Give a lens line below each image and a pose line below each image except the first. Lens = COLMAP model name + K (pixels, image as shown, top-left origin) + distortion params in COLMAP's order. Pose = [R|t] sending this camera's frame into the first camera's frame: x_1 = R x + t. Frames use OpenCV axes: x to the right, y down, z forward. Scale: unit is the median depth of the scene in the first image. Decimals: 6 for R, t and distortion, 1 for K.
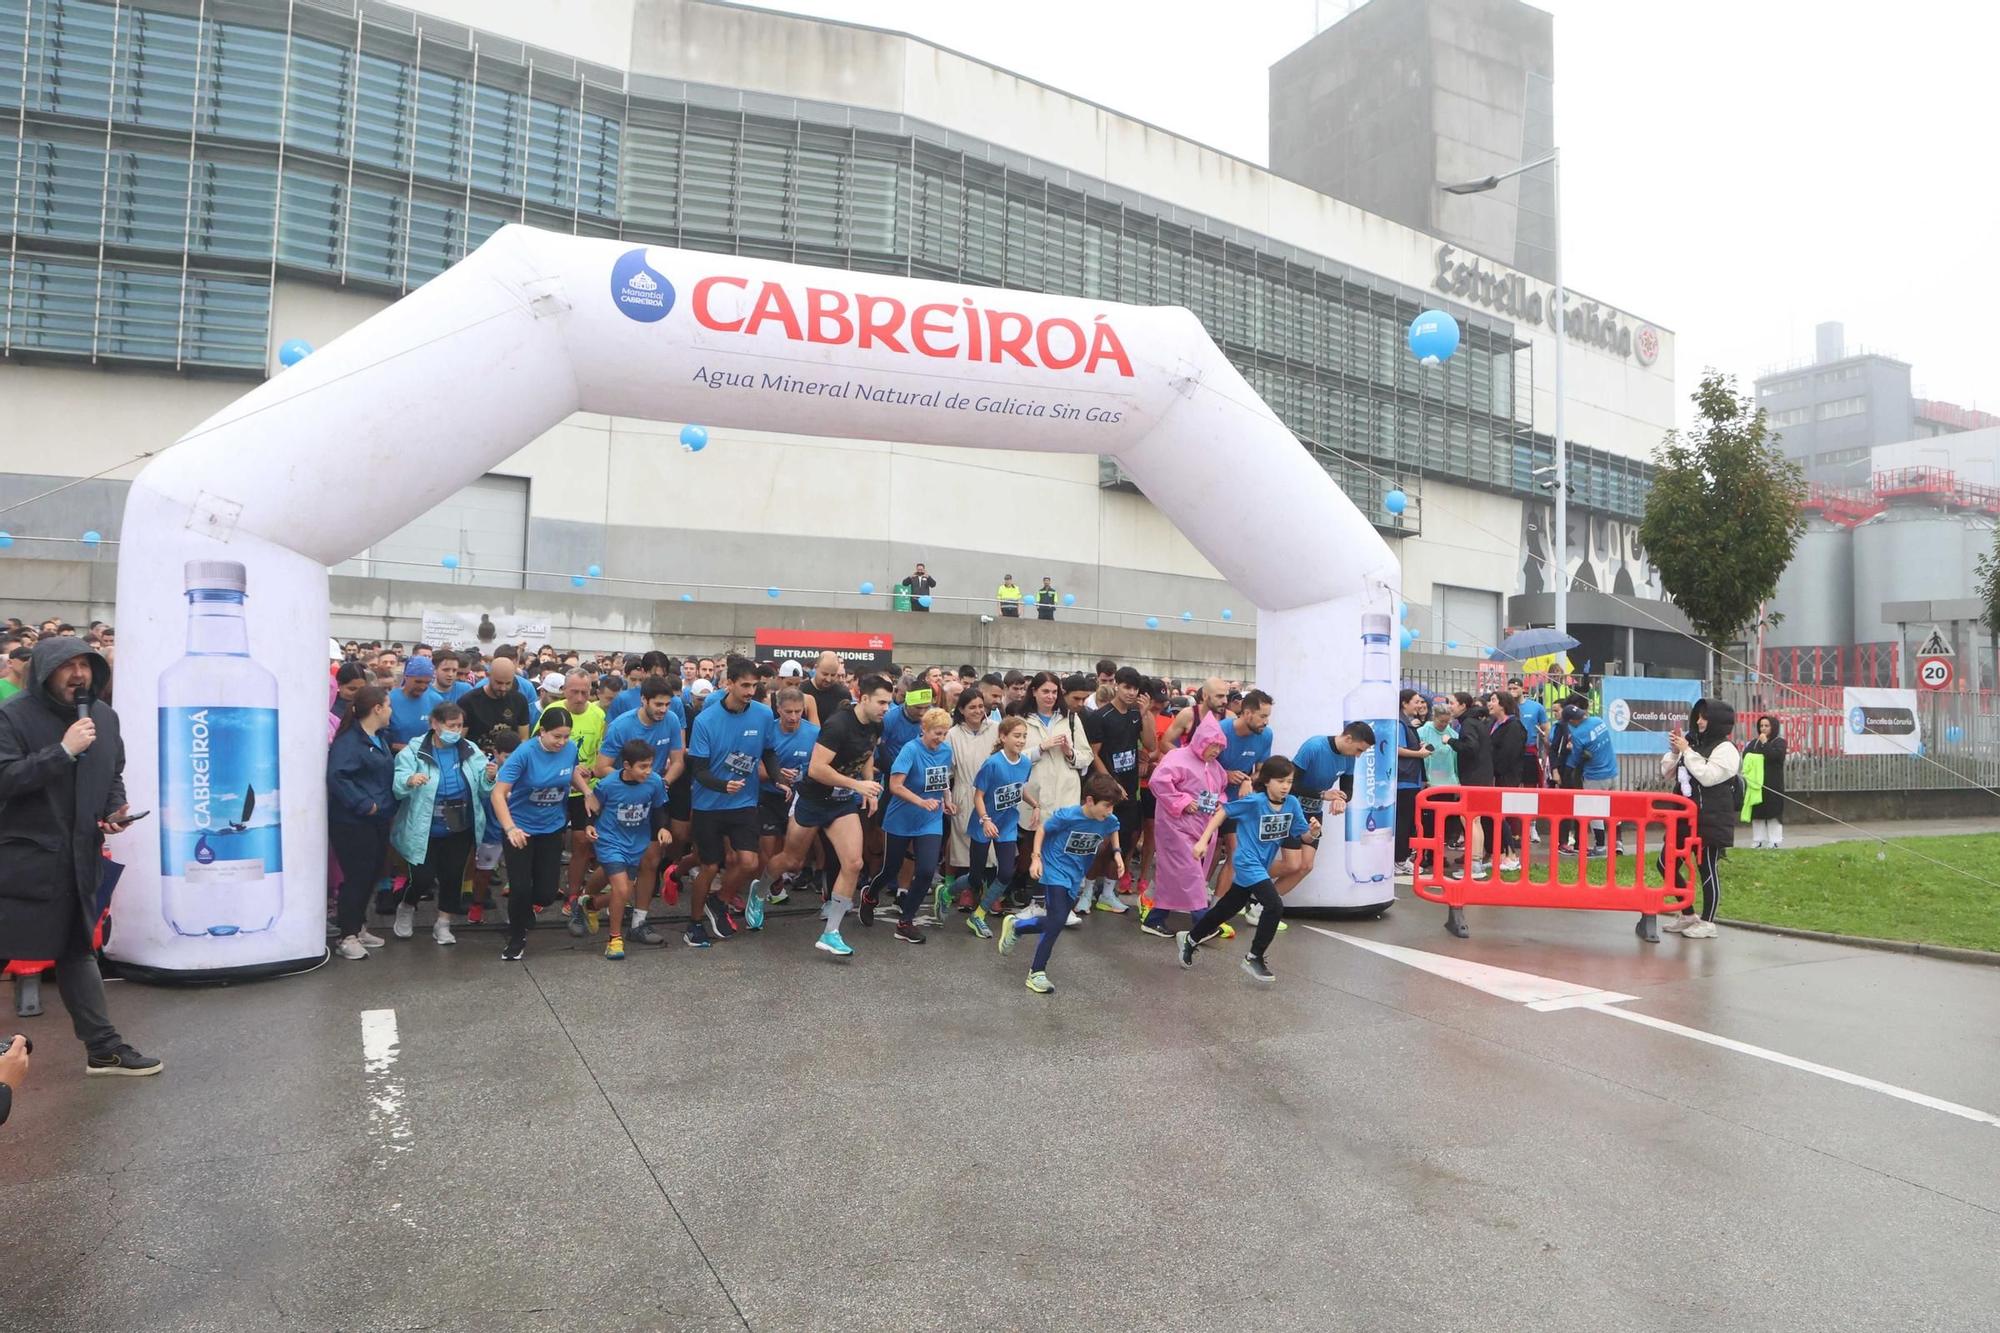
lens RADIAL K [[1370.0, 0, 1002.8], [0, 1370.0, 665.8], [0, 0, 1]] dist [-0.104848, 0.072450]
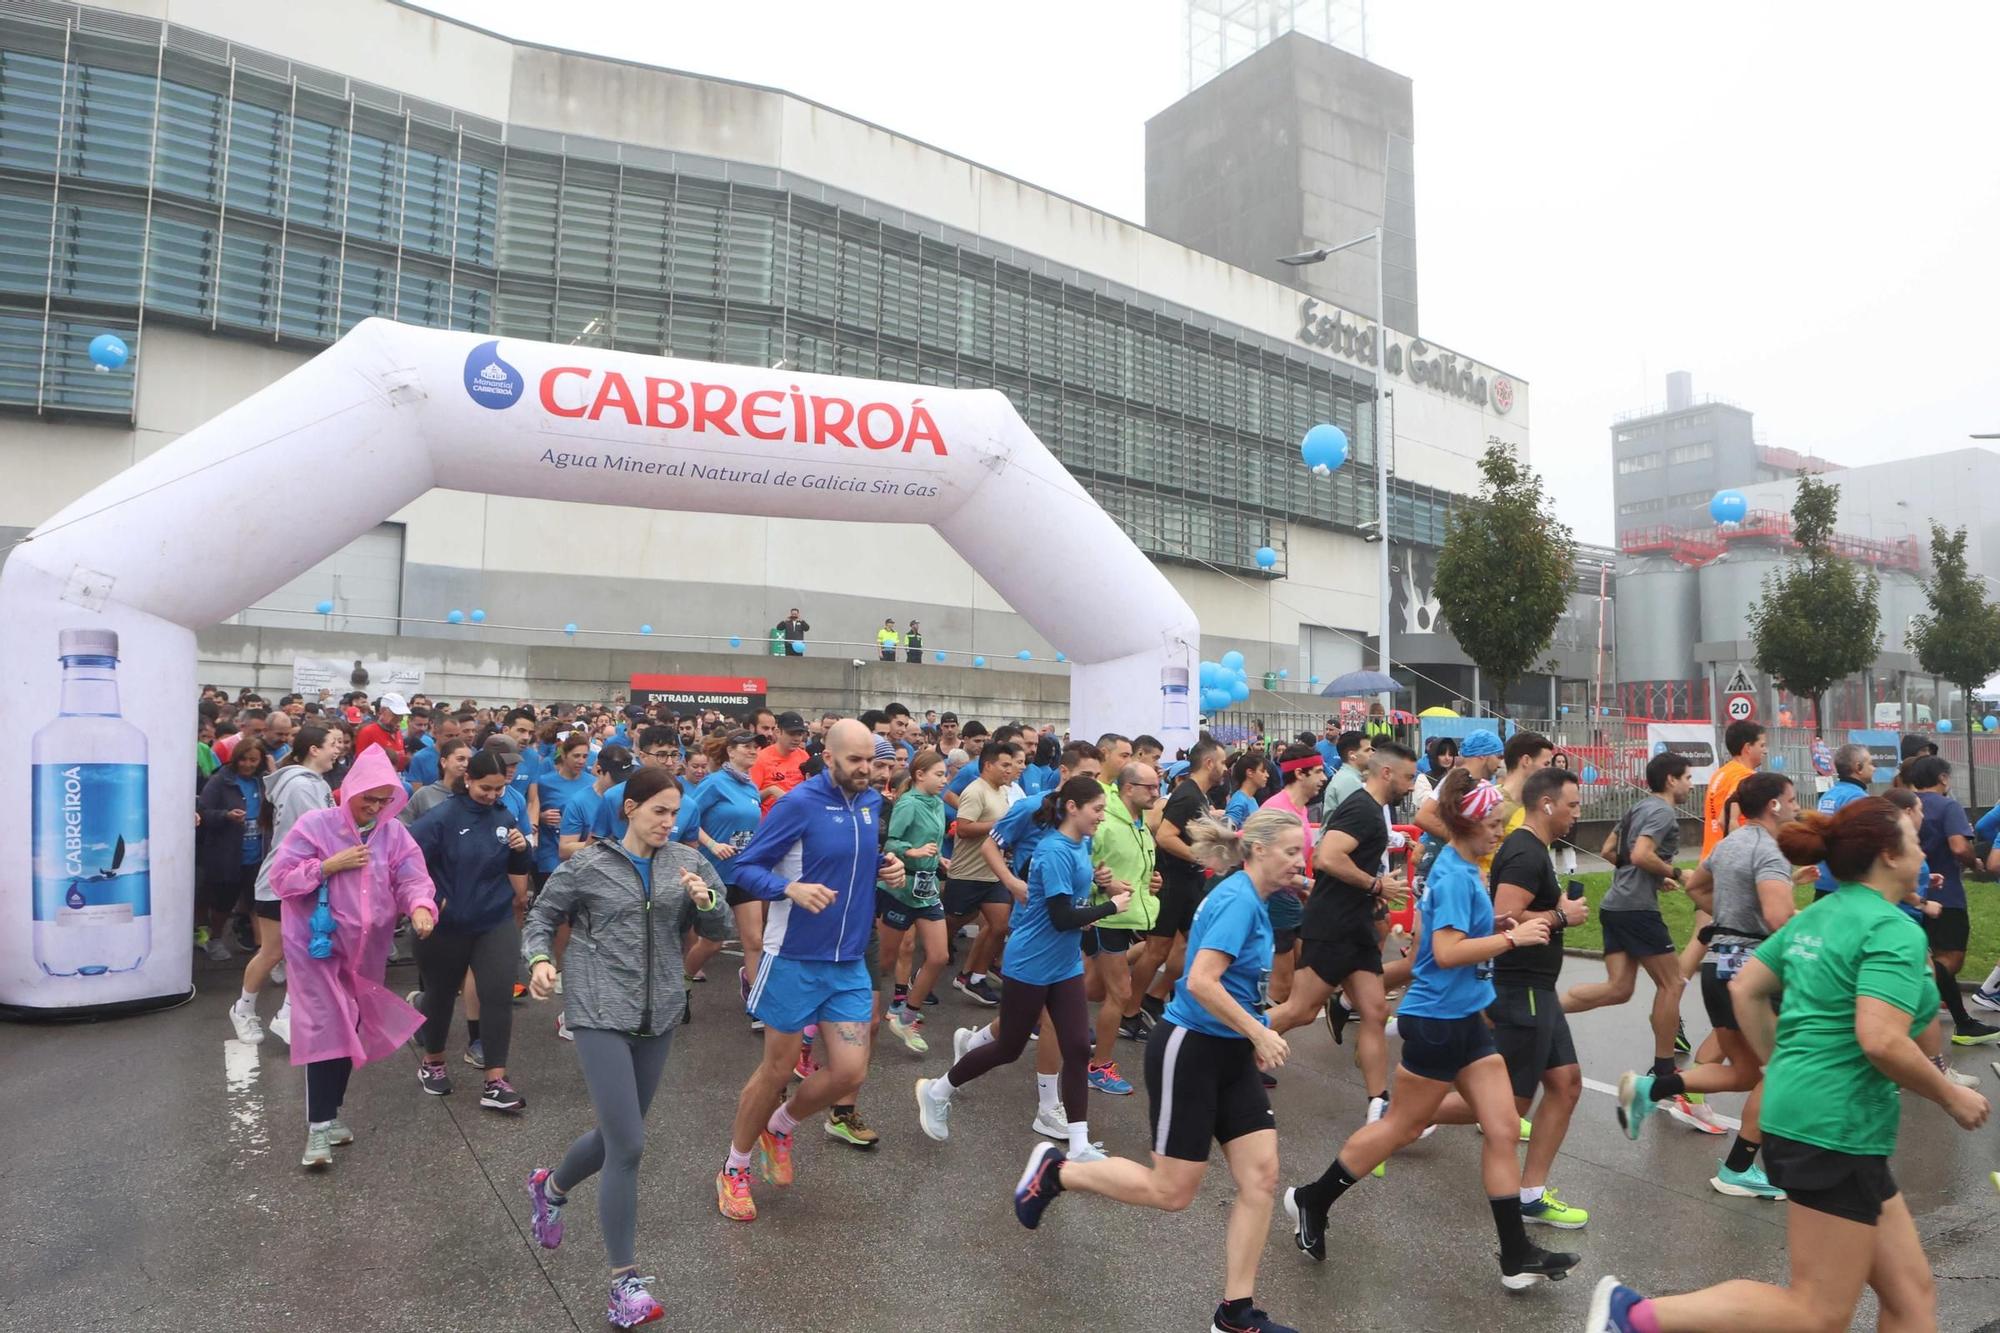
lens RADIAL K [[1370.0, 0, 1002.8], [0, 1370.0, 665.8], [0, 0, 1]] dist [-0.104848, 0.072450]
pose [[0.996904, -0.005160, 0.078463, 0.013317], [0.007322, 0.999601, -0.027298, -0.002693], [-0.078291, 0.027788, 0.996543, -0.026476]]
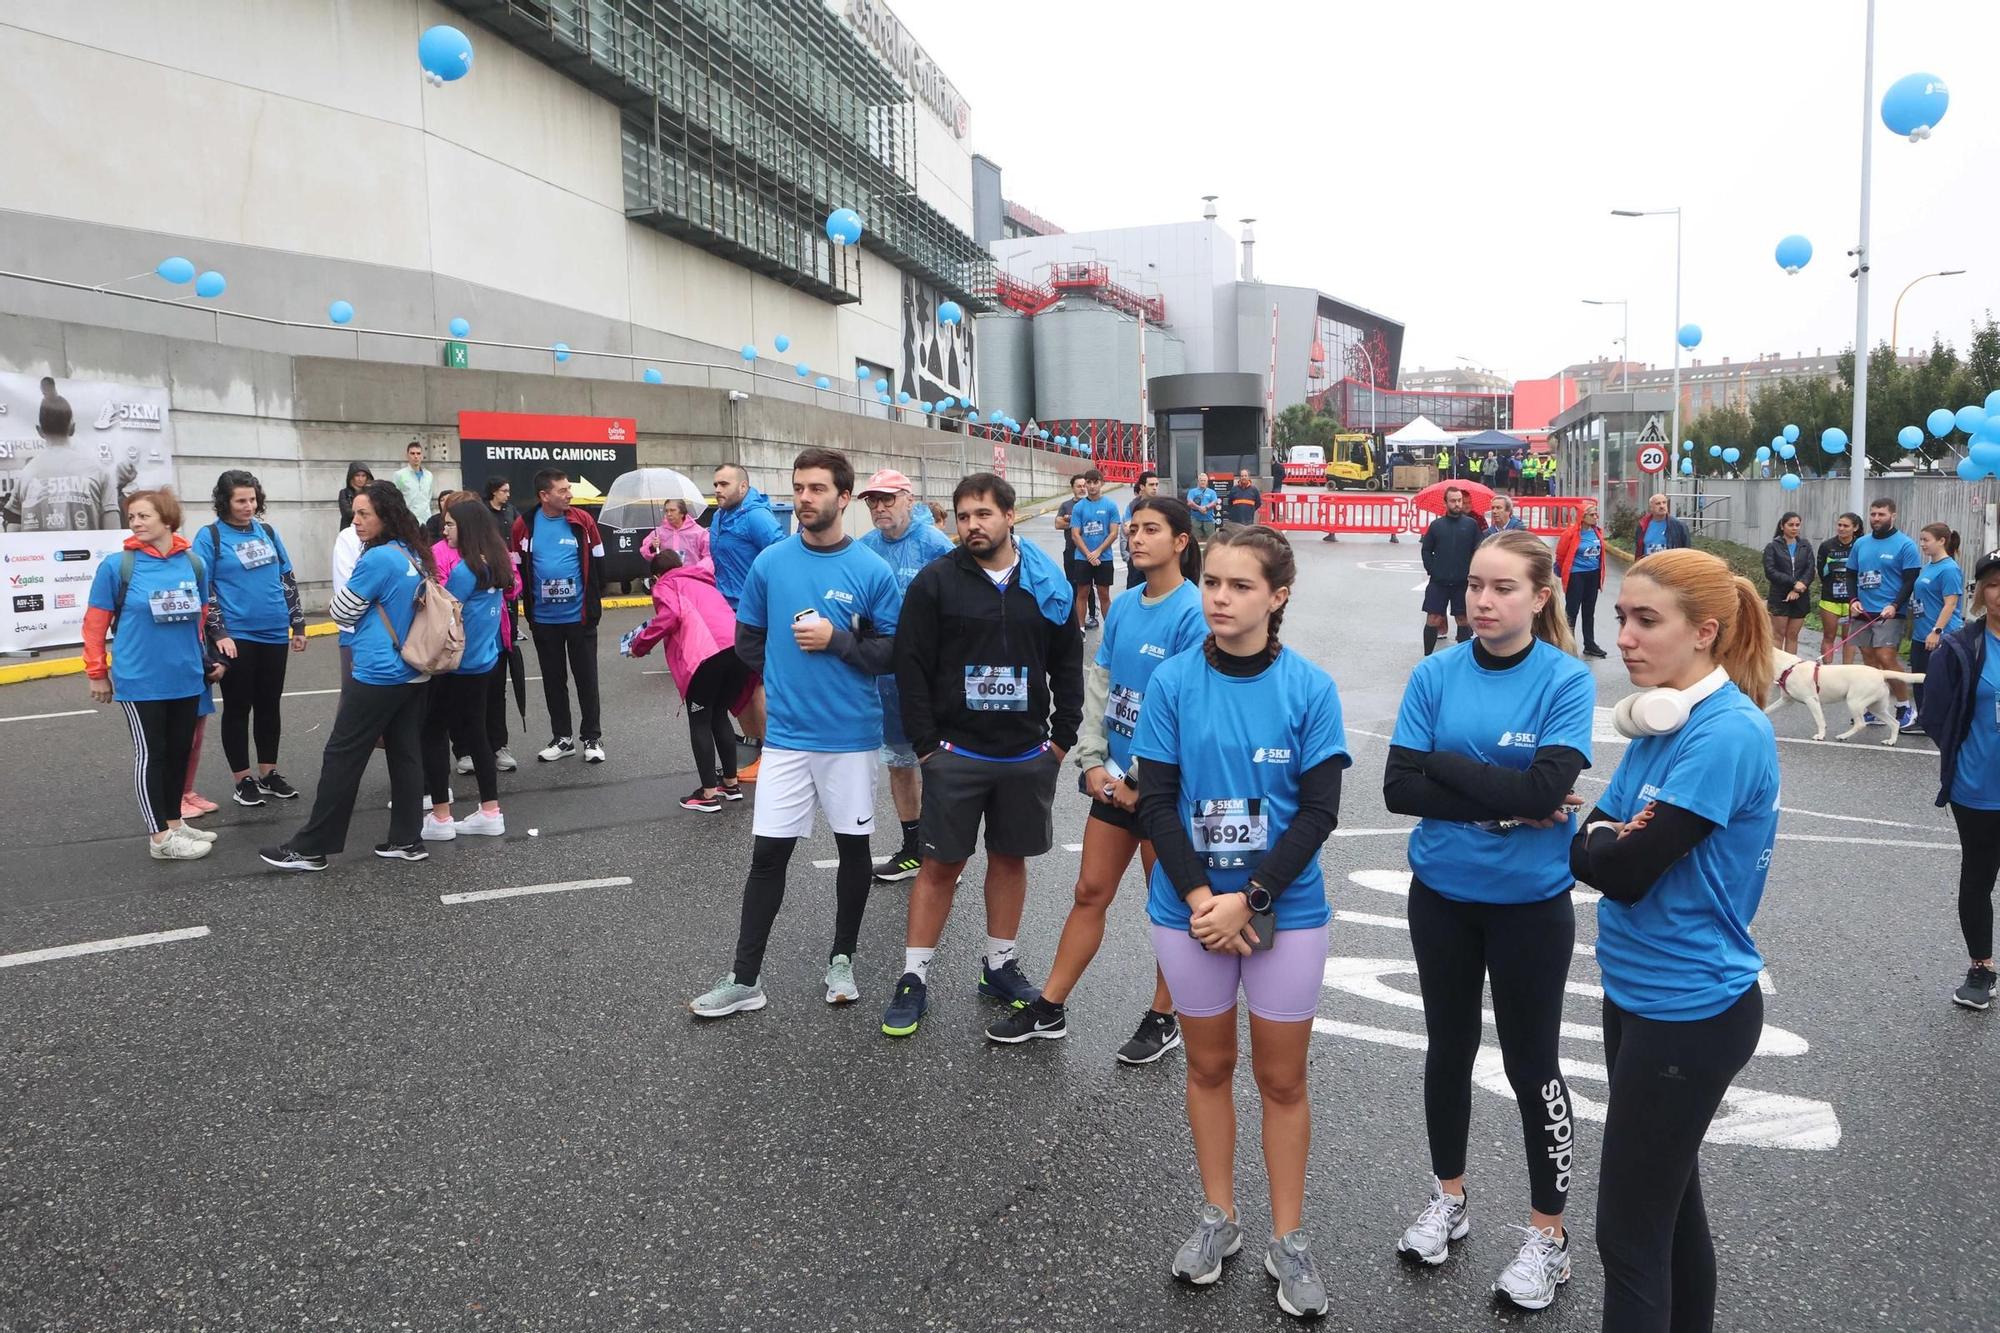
lens RADIAL K [[1358.1, 0, 952.5], [0, 1358.1, 643.6], [0, 0, 1]] dist [-0.070744, 0.067564]
pose [[0.764417, -0.107799, 0.635646, -0.332789], [0.013677, 0.988412, 0.151176, -0.011011], [-0.644577, -0.106867, 0.757033, 0.362580]]
